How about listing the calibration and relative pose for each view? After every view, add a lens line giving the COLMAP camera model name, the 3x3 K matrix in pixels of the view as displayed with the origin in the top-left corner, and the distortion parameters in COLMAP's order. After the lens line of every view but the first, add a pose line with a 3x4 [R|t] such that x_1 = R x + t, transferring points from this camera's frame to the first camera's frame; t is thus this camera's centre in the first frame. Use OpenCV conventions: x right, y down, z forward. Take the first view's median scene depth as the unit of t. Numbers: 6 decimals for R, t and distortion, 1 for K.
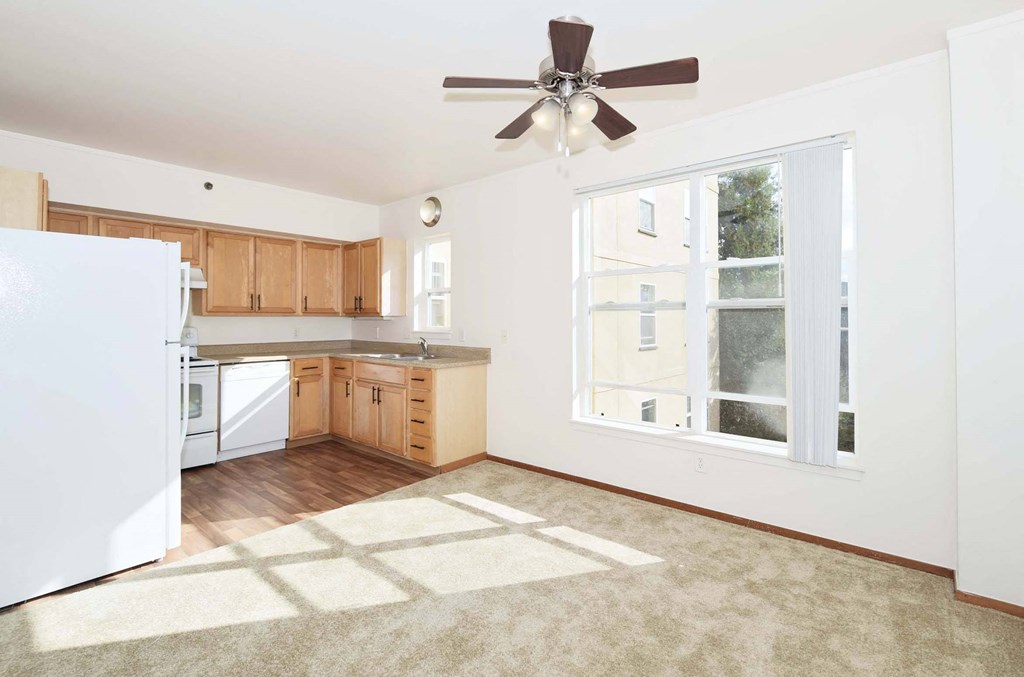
lens RADIAL K [[482.6, 0, 511.3], [0, 482.6, 314.2], [0, 0, 1]] dist [-0.012839, -0.001328]
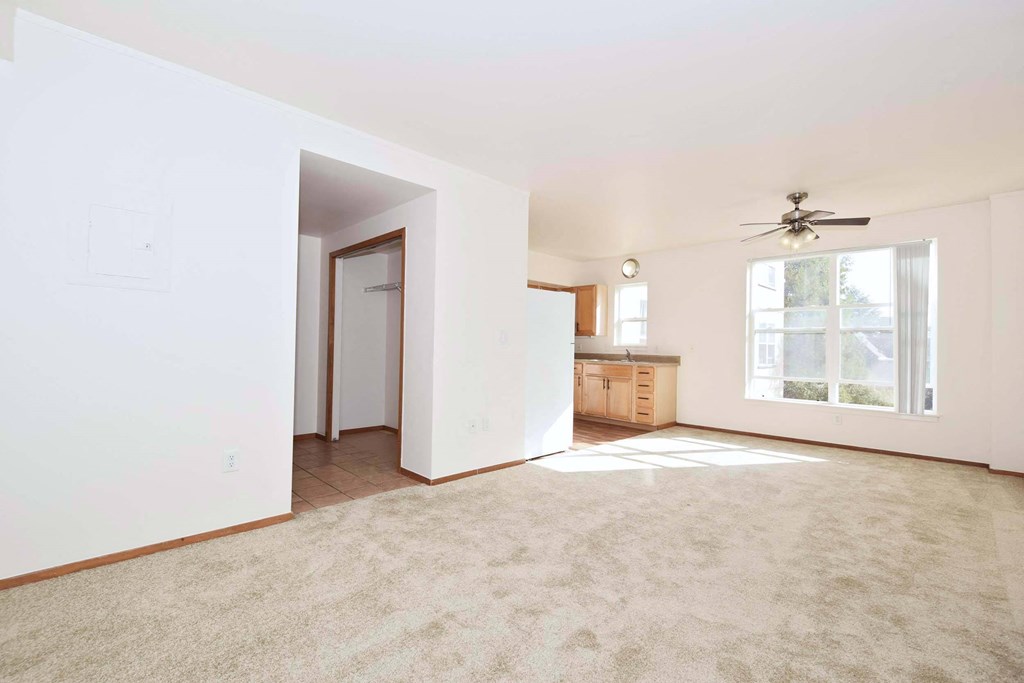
lens RADIAL K [[447.5, 0, 517.3], [0, 447.5, 343.3], [0, 0, 1]] dist [0.002005, -0.000749]
pose [[0.996598, 0.016963, -0.080648, -0.427085], [-0.016781, 0.999855, 0.002932, 0.030687], [0.080686, -0.001568, 0.996738, -0.481071]]
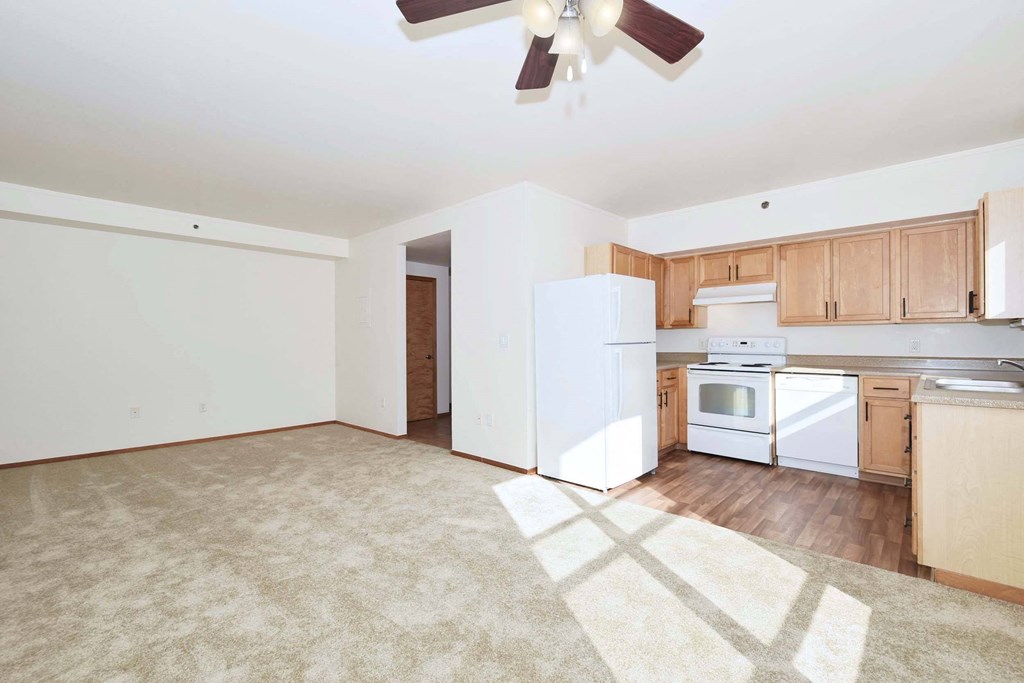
lens RADIAL K [[447.5, 0, 509.1], [0, 447.5, 341.9], [0, 0, 1]] dist [0.002005, -0.000749]
pose [[-0.048589, 0.012108, -0.998745, 0.361423], [0.021157, 0.999715, 0.011090, 0.013017], [0.998595, -0.020592, -0.048831, 0.423663]]
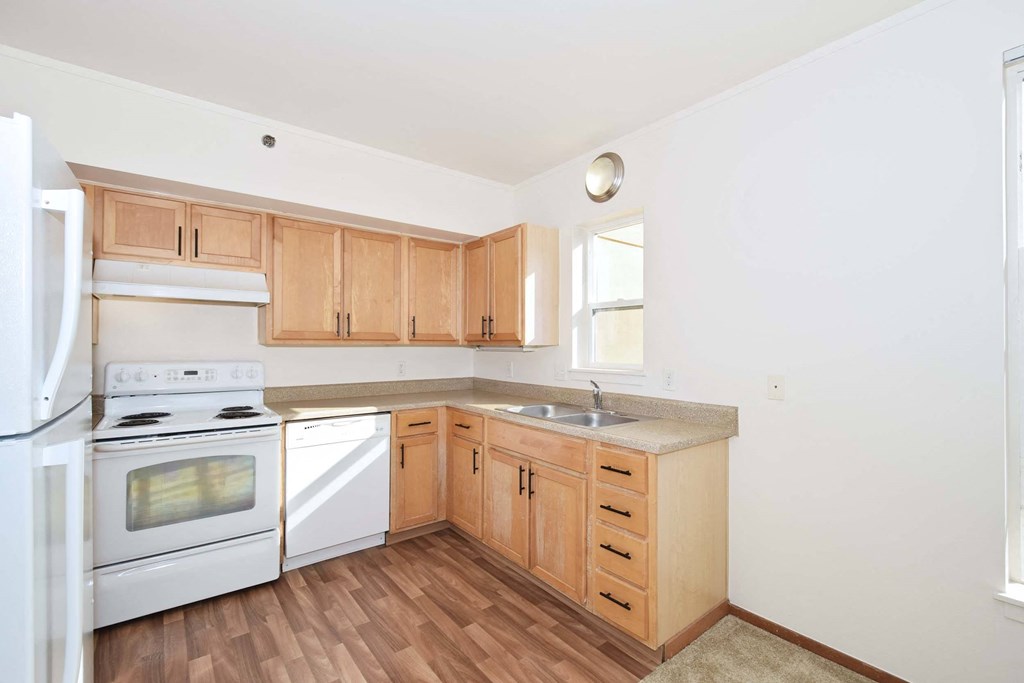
lens RADIAL K [[447.5, 0, 510.7], [0, 447.5, 342.8], [0, 0, 1]] dist [0.002005, -0.000749]
pose [[0.981272, 0.002741, -0.192607, -0.180566], [-0.001864, 0.999987, 0.004730, -0.003209], [0.192618, -0.004282, 0.981265, 0.428841]]
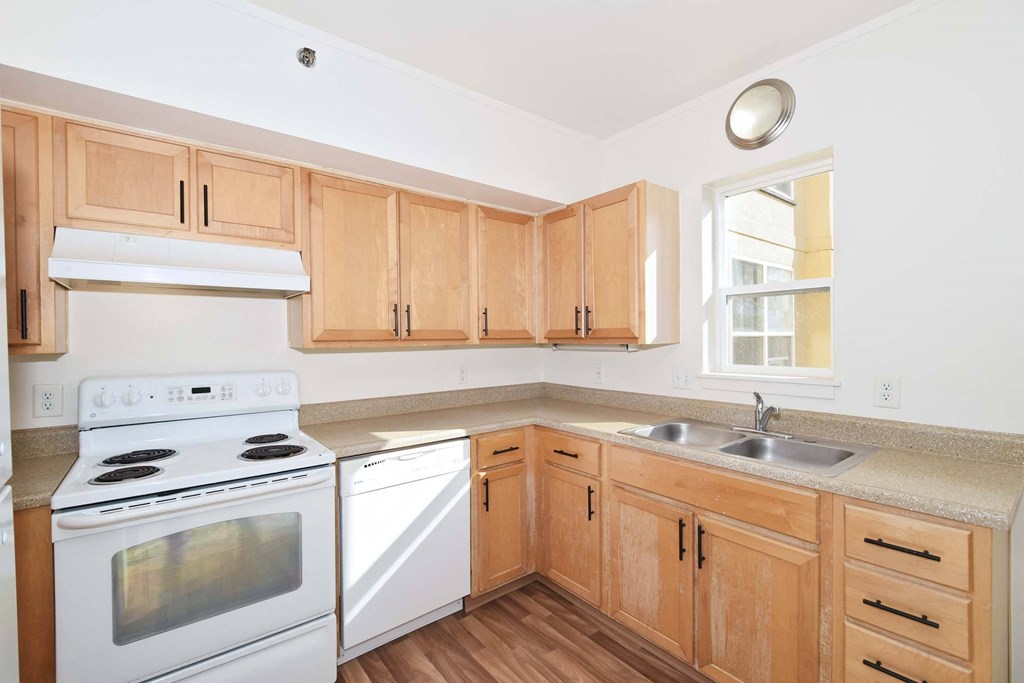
lens RADIAL K [[447.5, 0, 507.5], [0, 447.5, 344.5], [0, 0, 1]] dist [0.002005, -0.000749]
pose [[0.982997, -0.007510, -0.183471, -0.338346], [0.011660, 0.999700, 0.021551, -0.008683], [0.183254, -0.023324, 0.982789, 0.559184]]
